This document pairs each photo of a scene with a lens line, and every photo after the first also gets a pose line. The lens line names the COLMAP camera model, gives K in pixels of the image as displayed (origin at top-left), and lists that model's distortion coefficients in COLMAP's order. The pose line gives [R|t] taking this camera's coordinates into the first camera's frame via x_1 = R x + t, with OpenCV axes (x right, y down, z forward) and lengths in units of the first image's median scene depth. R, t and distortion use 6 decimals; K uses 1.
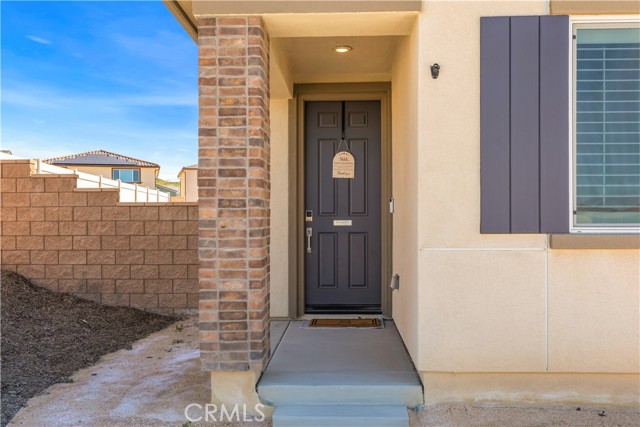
lens RADIAL K [[716.3, 0, 319.0], [0, 716.3, 231.5], [0, 0, 1]] dist [0.008182, 0.010195]
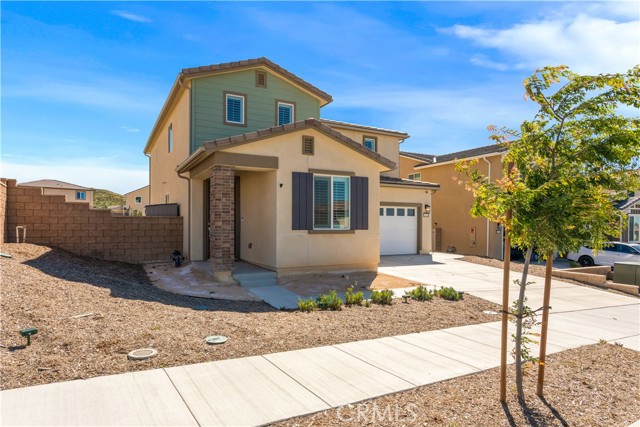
lens RADIAL K [[389.4, 0, 318.4], [0, 389.4, 227.9], [0, 0, 1]] dist [-0.000943, -0.000098]
pose [[0.858103, 0.001363, 0.513476, -0.689518], [-0.003524, 0.999989, 0.003234, -0.014612], [-0.513466, -0.004584, 0.858098, -0.797266]]
